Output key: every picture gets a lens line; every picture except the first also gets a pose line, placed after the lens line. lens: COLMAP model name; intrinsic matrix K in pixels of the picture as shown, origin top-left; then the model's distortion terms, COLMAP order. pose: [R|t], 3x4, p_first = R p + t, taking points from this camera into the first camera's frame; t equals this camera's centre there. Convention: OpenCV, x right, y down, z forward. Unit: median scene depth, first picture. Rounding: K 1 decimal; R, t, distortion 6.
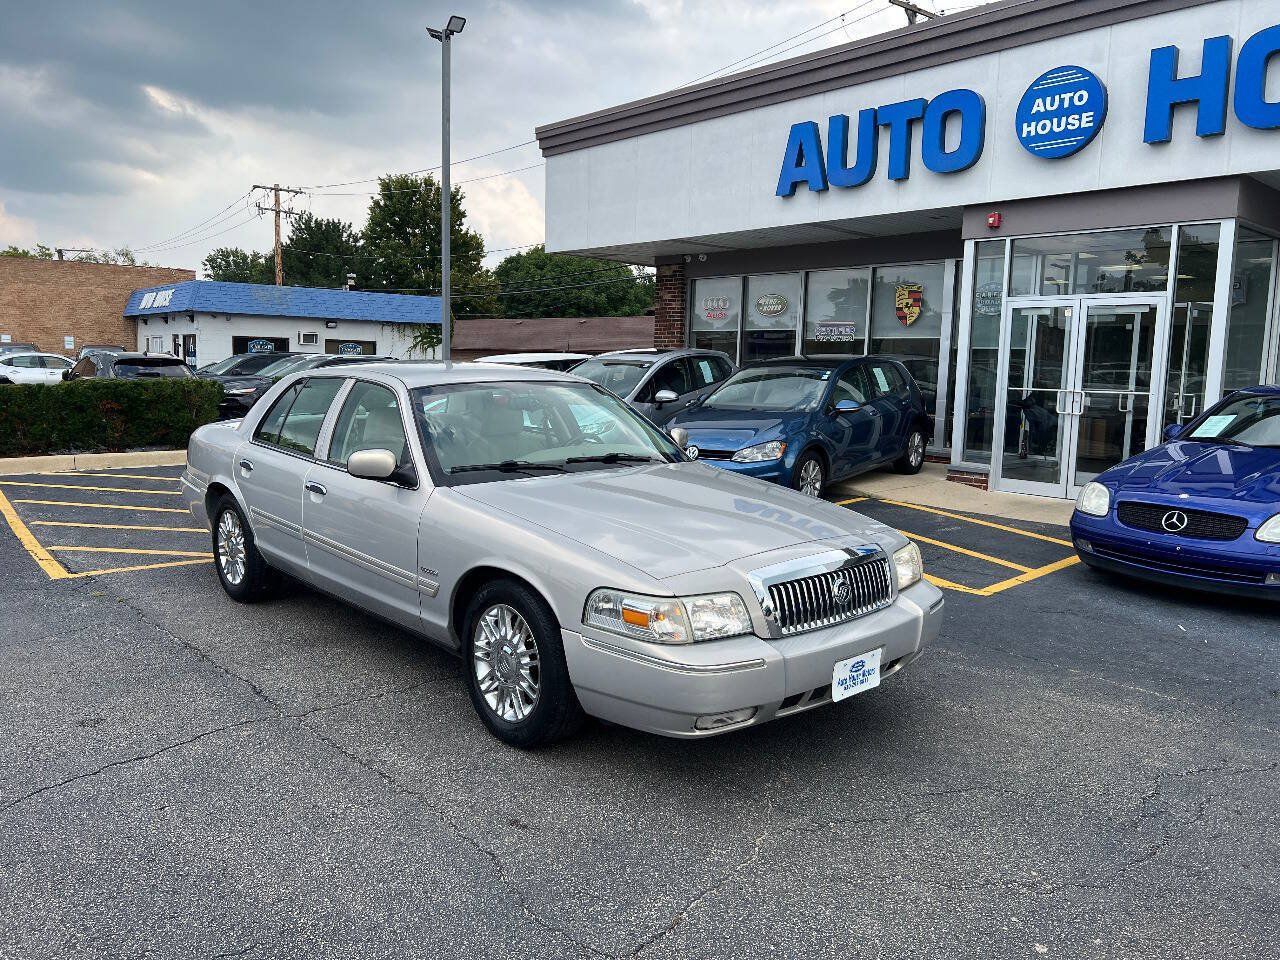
lens RADIAL K [[977.7, 0, 637.5], [0, 977.7, 465.6], [0, 0, 1]] dist [0.045699, -0.042263]
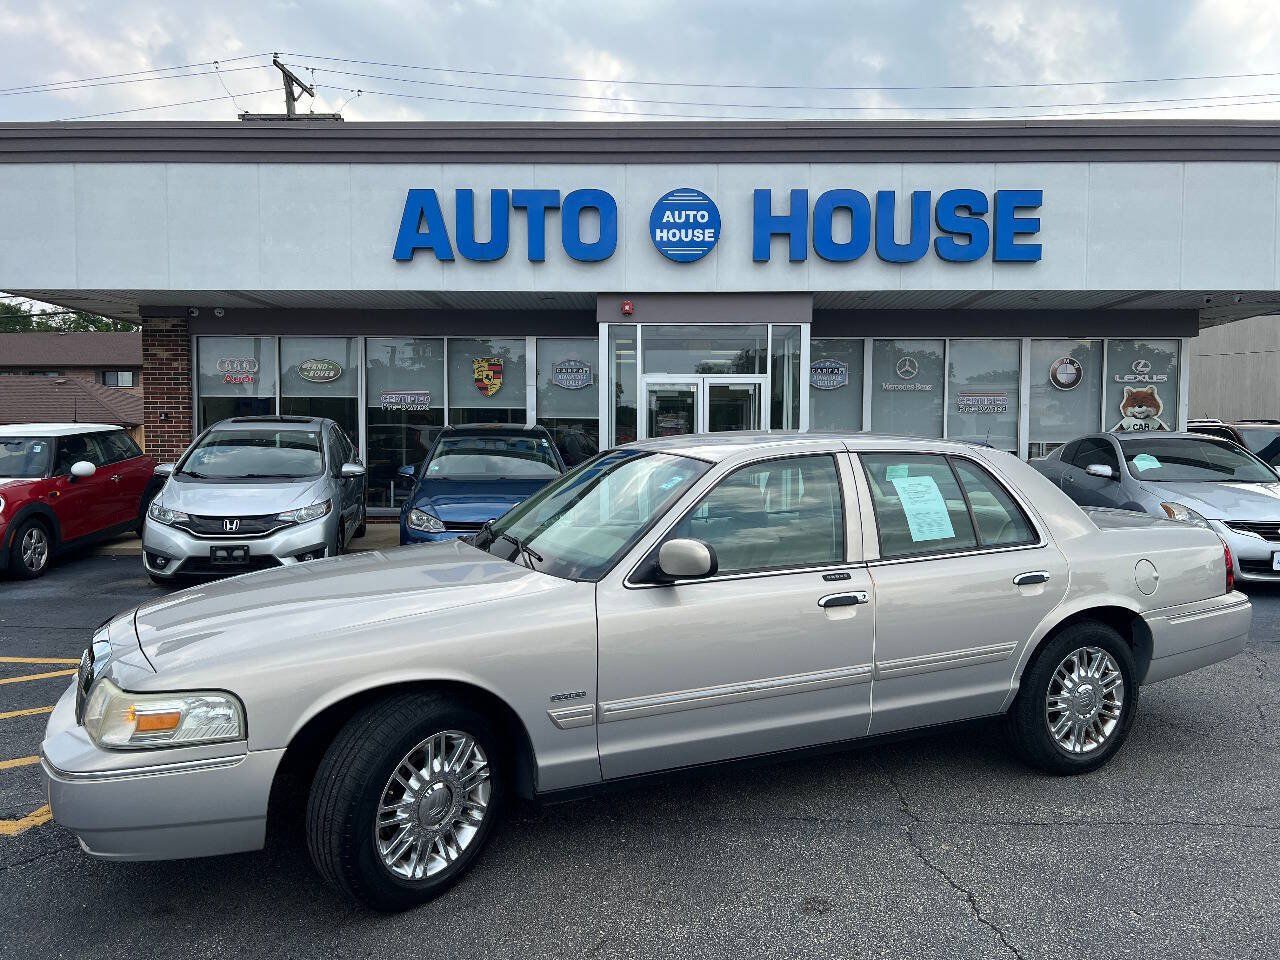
lens RADIAL K [[975.5, 0, 642.8], [0, 975.5, 495.3], [0, 0, 1]] dist [0.062890, -0.073665]
pose [[0.682775, -0.058733, 0.728264, -0.503406], [0.089463, 0.995984, -0.003551, -0.023692], [-0.725131, 0.067577, 0.685287, 0.222919]]
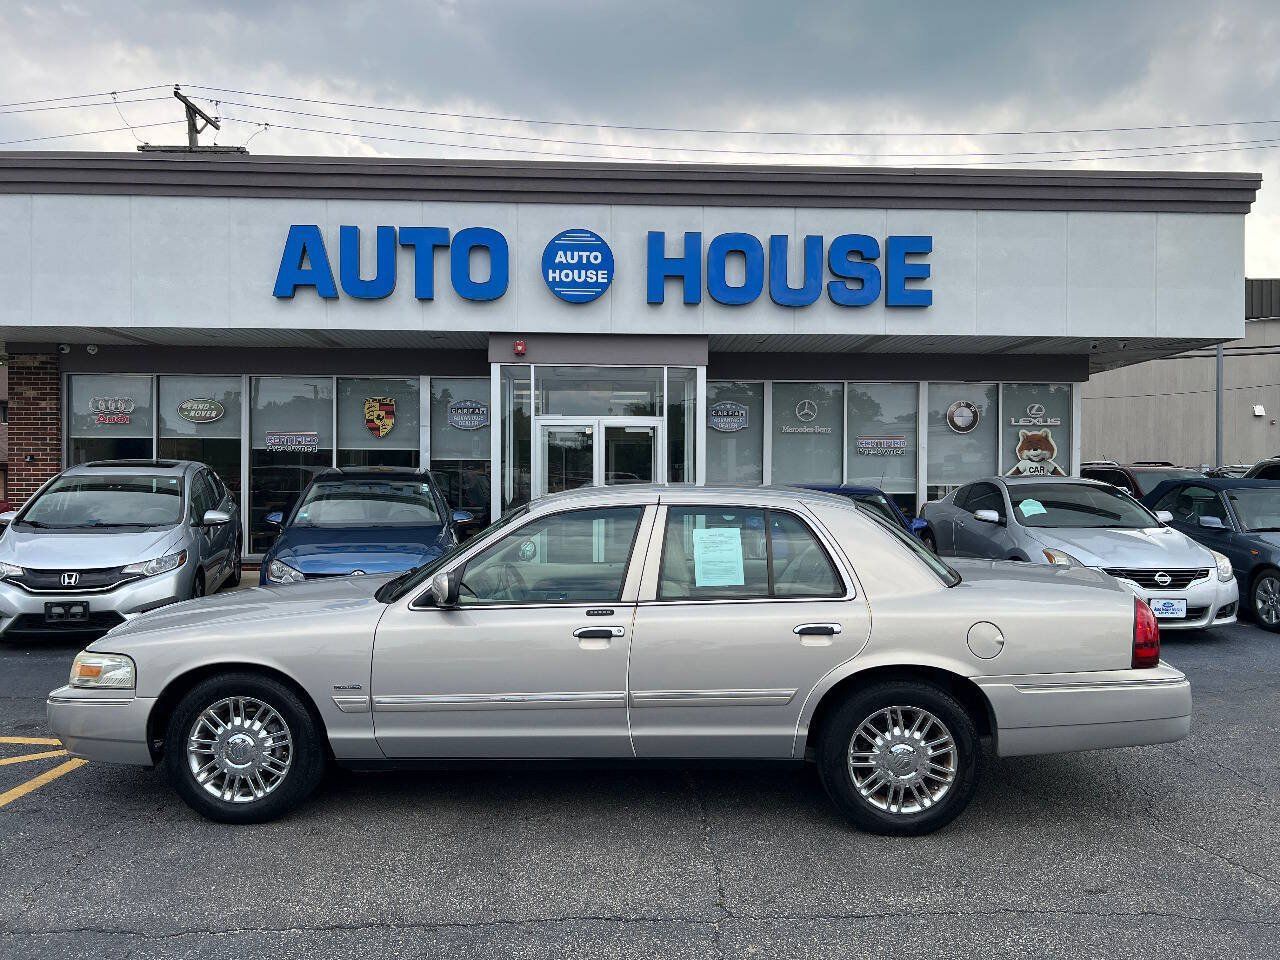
lens RADIAL K [[975.5, 0, 639.9], [0, 975.5, 494.7], [0, 0, 1]] dist [0.062890, -0.073665]
pose [[0.635917, -0.031902, 0.771098, -0.445896], [0.093091, 0.995021, -0.035605, -0.029544], [-0.766123, 0.094424, 0.635720, 0.204679]]
